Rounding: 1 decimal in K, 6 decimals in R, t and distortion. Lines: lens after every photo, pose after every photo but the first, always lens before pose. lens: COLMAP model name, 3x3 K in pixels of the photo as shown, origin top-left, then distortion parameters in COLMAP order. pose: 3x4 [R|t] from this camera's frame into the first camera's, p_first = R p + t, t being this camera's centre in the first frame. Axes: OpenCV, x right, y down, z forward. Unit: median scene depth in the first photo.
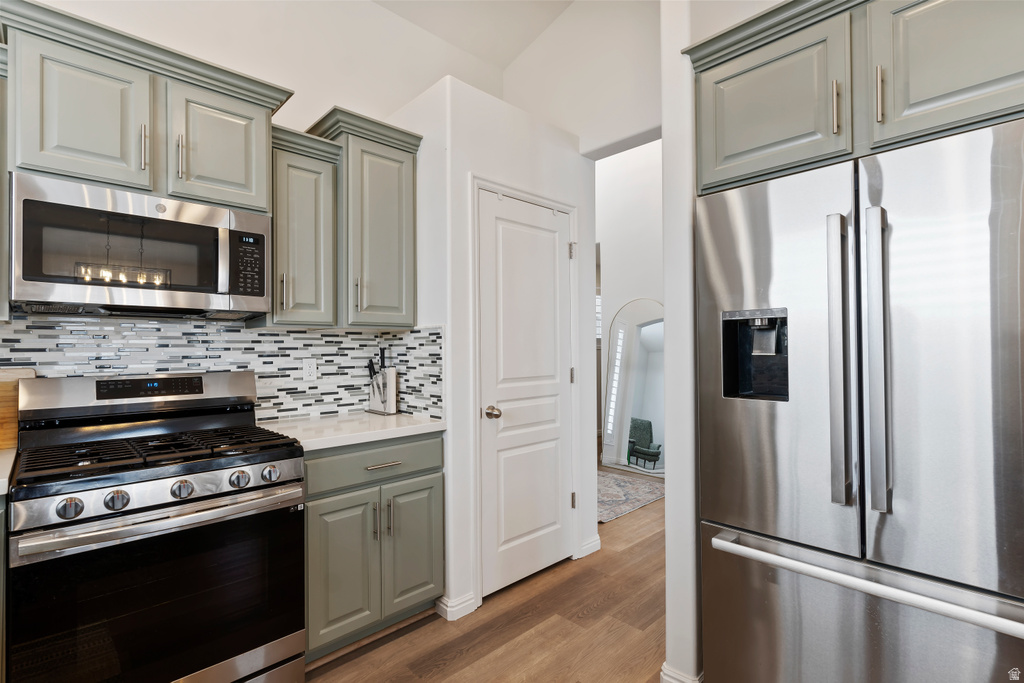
lens RADIAL K [[490.8, 0, 516.4], [0, 490.8, 343.1], [0, 0, 1]] dist [0.004061, 0.000656]
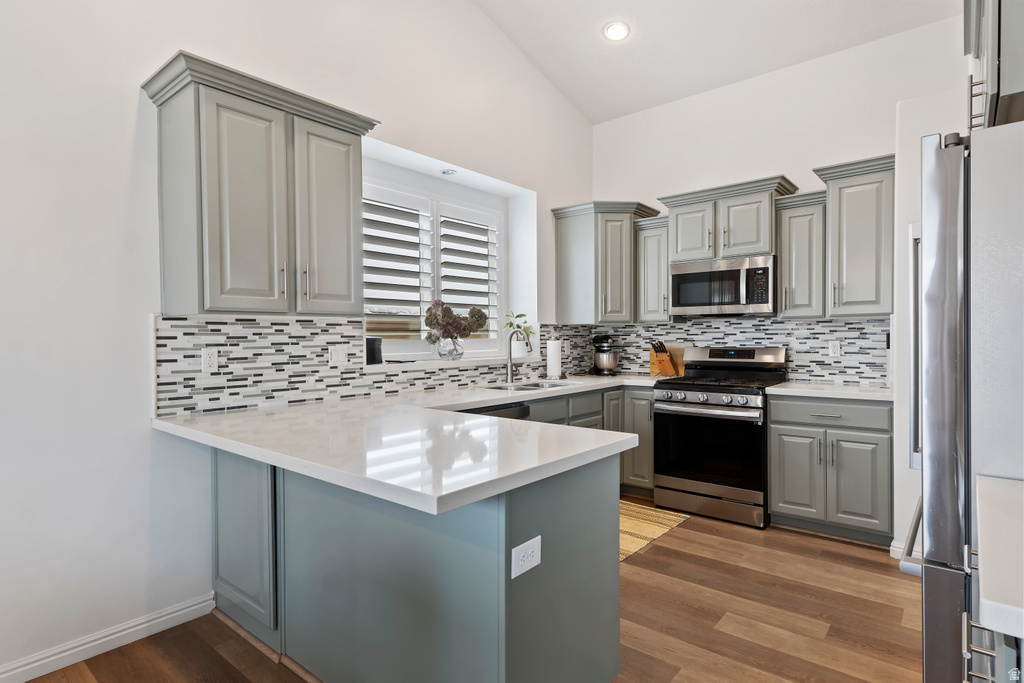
lens RADIAL K [[537.8, 0, 512.0], [0, 537.8, 341.5], [0, 0, 1]] dist [0.003441, 0.000497]
pose [[0.111639, 0.015068, -0.993635, 1.069961], [0.015730, 0.999733, 0.016928, -0.007033], [0.993624, -0.017519, 0.111372, -0.076799]]
